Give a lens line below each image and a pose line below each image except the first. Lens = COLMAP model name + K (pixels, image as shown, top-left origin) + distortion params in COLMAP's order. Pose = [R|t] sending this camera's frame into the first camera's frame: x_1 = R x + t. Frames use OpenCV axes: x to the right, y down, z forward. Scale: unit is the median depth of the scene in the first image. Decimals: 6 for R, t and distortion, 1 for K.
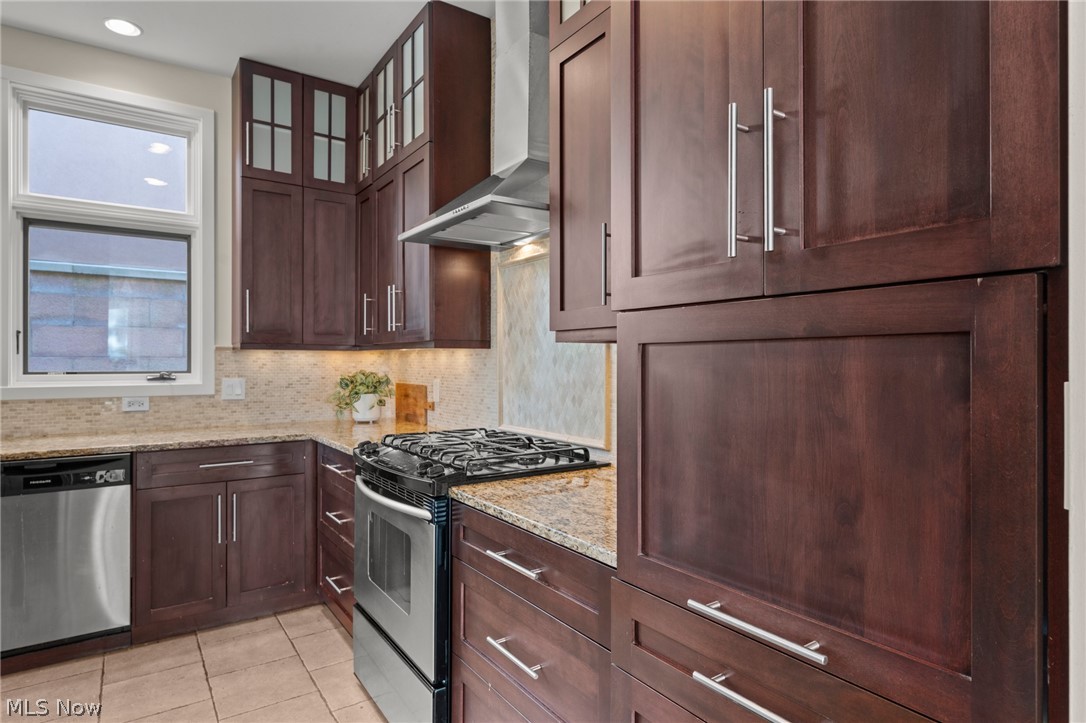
lens RADIAL K [[600.8, 0, 548.0], [0, 600.8, 360.2], [0, 0, 1]] dist [0.006703, -0.000107]
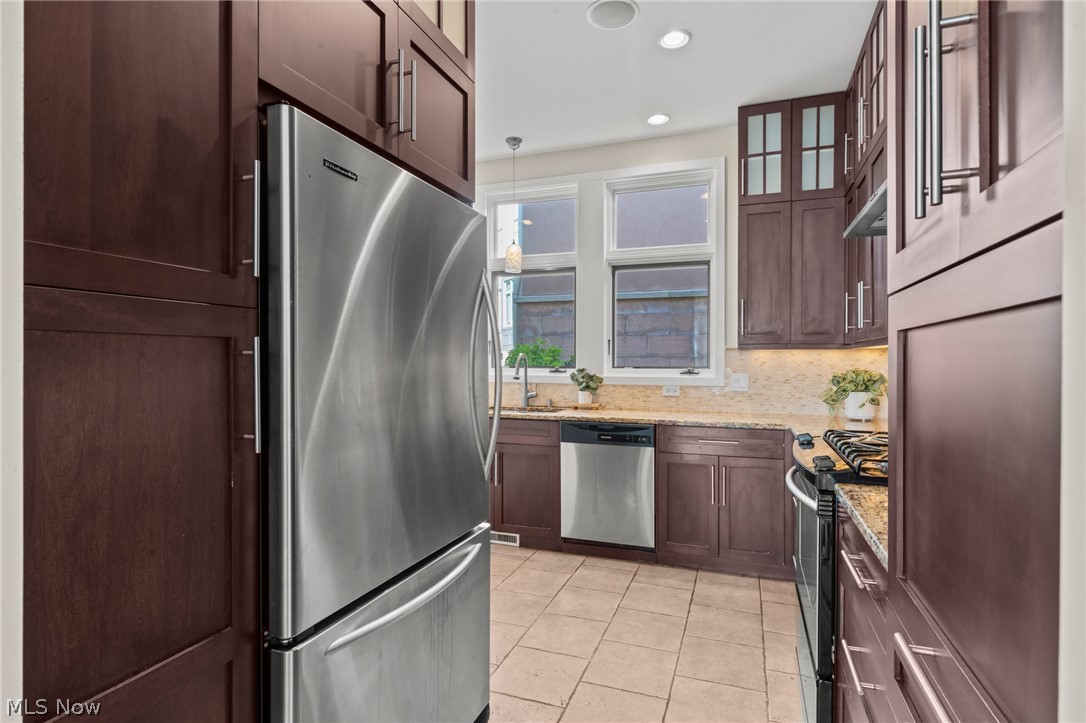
lens RADIAL K [[553.2, 0, 543.0], [0, 553.2, 361.5], [0, 0, 1]] dist [0.001941, 0.000390]
pose [[0.574657, 0.000691, -0.818394, 0.170185], [-0.000276, 1.000000, 0.000650, 0.005626], [0.818394, -0.000148, 0.574657, 0.044496]]
